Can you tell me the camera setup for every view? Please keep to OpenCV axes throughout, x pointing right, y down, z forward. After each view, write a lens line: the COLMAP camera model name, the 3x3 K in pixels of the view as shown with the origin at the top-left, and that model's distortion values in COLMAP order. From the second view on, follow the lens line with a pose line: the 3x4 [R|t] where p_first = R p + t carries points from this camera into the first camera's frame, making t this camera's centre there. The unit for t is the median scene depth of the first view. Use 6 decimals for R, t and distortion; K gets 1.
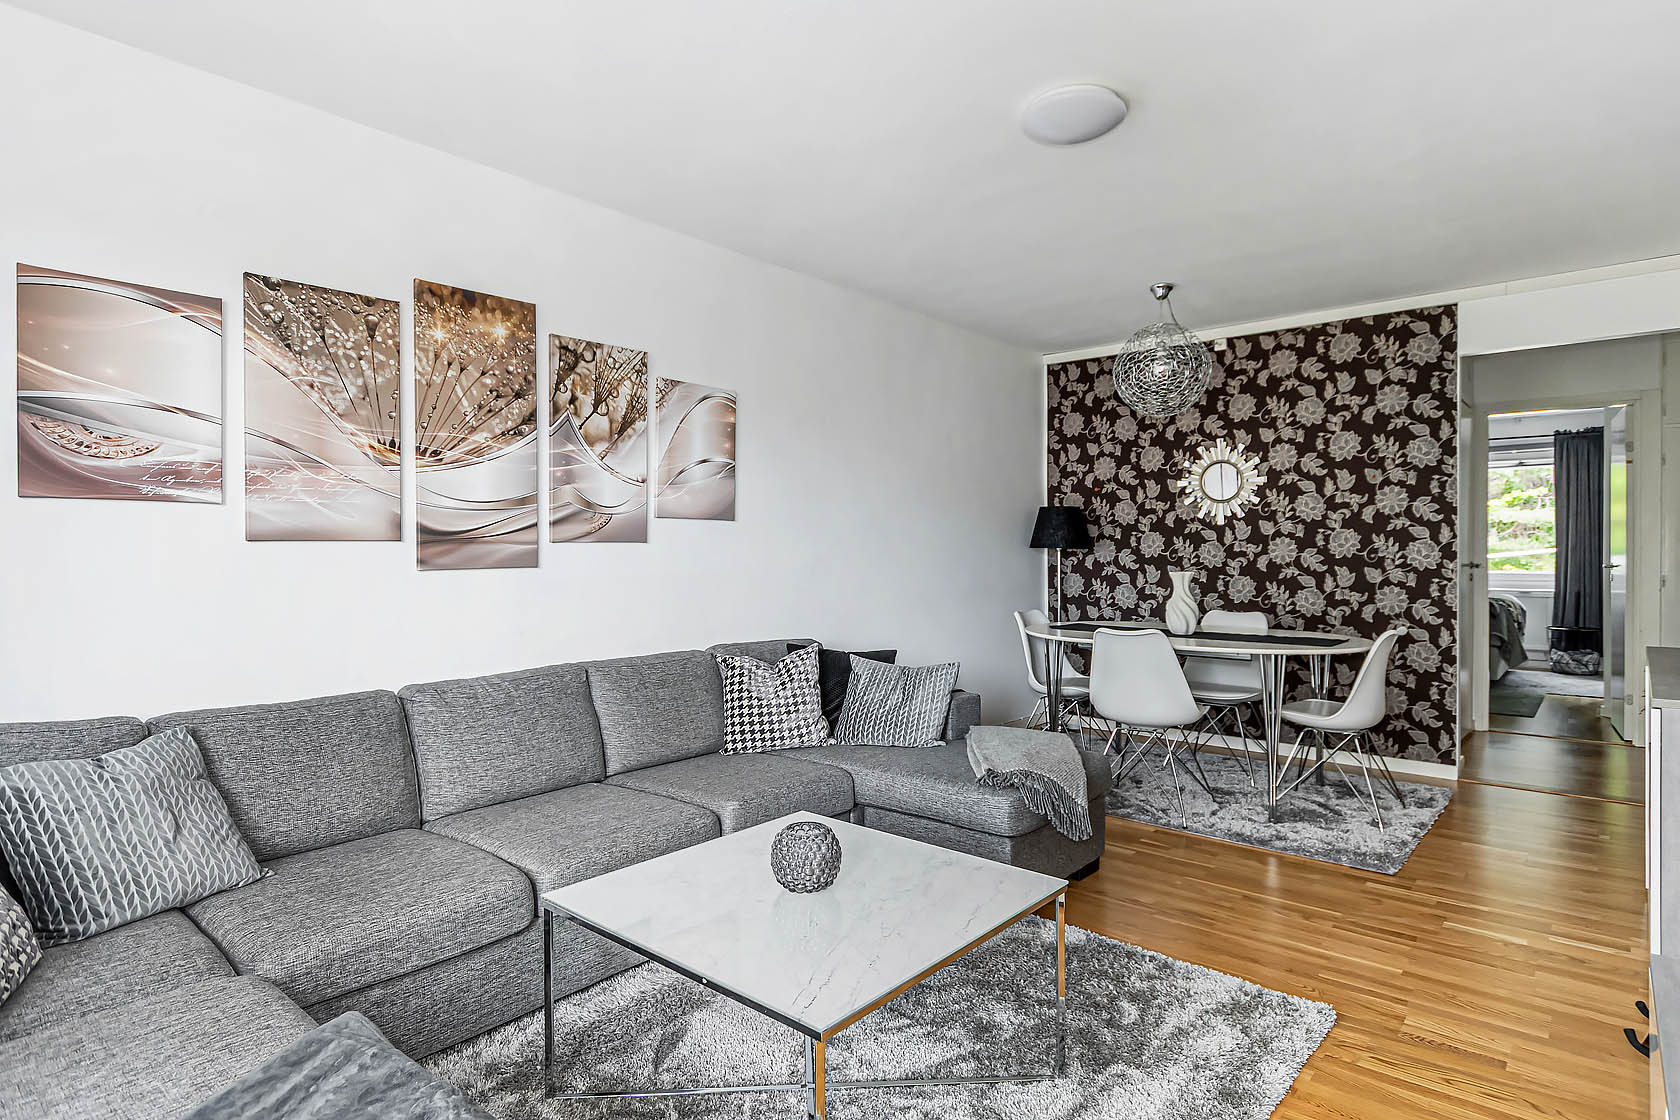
lens RADIAL K [[920.5, 0, 840.7], [0, 920.5, 547.2], [0, 0, 1]] dist [0.004222, -0.000650]
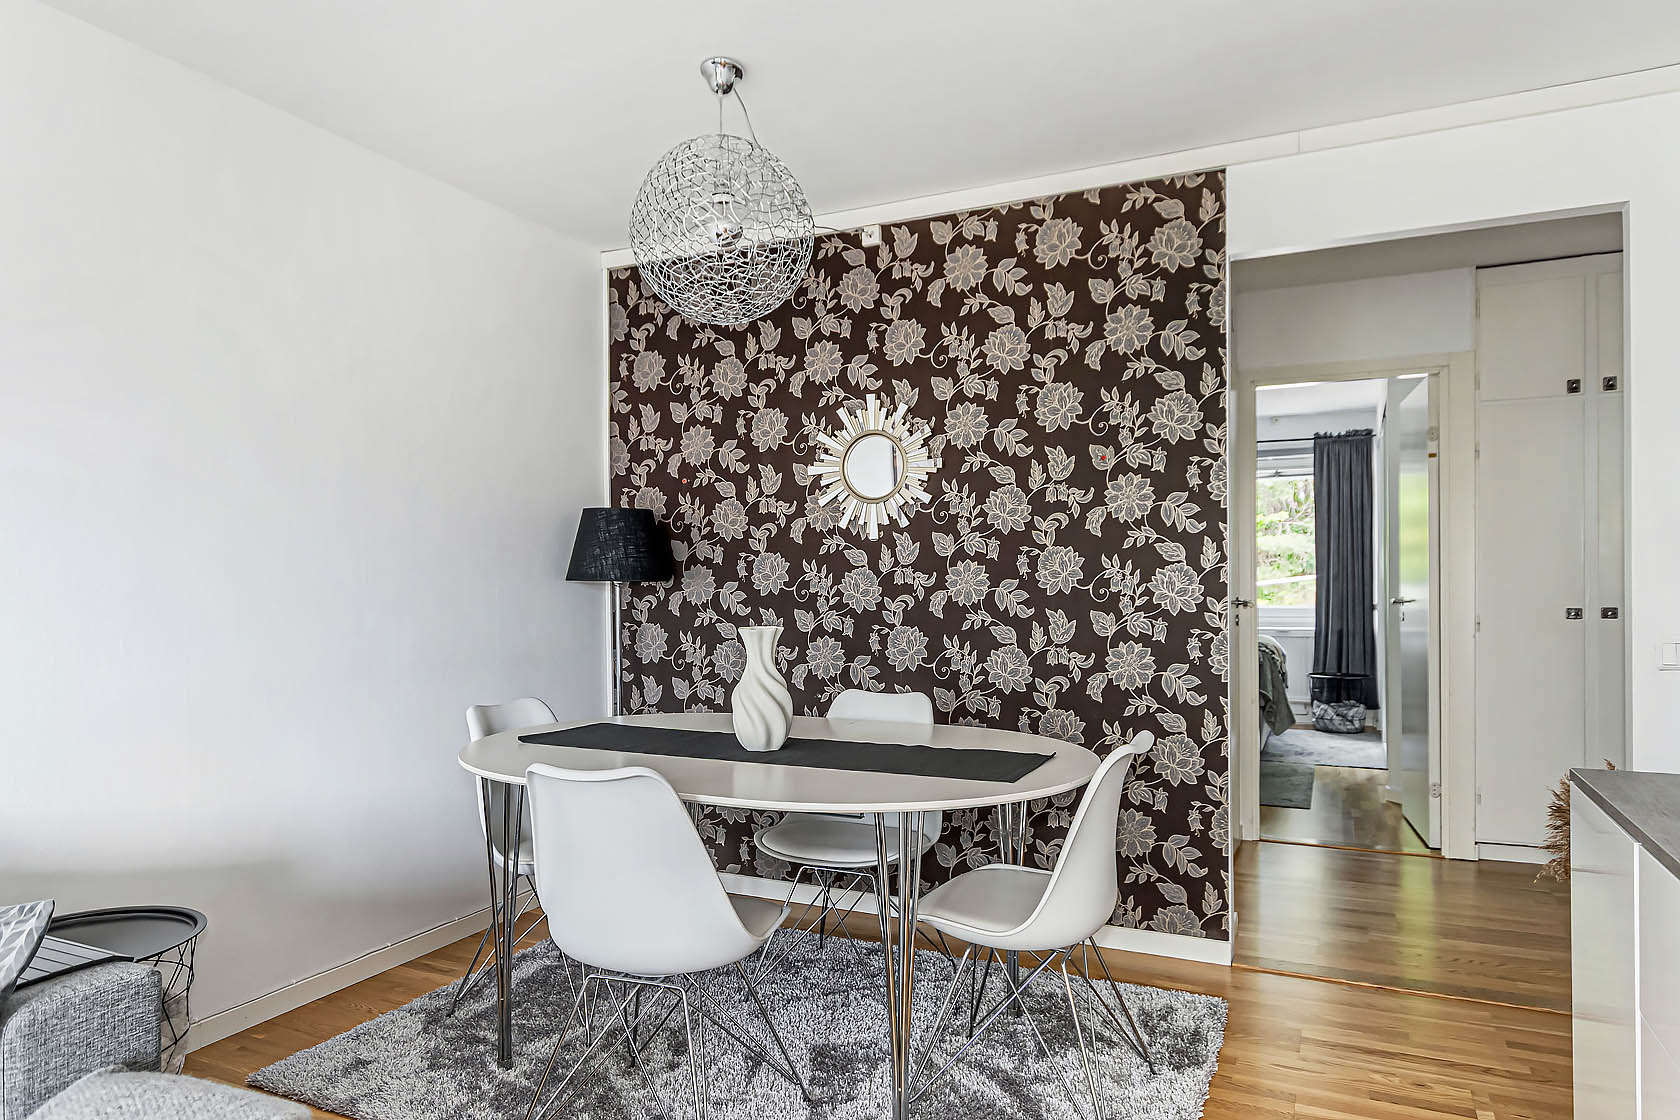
lens RADIAL K [[1019.4, 0, 843.7], [0, 1019.4, 571.0], [0, 0, 1]] dist [0.009183, 0.000137]
pose [[0.967739, -0.002857, 0.251940, 0.237794], [0.004786, 0.999964, -0.007044, 0.000120], [-0.251911, 0.008022, 0.967717, 0.384702]]
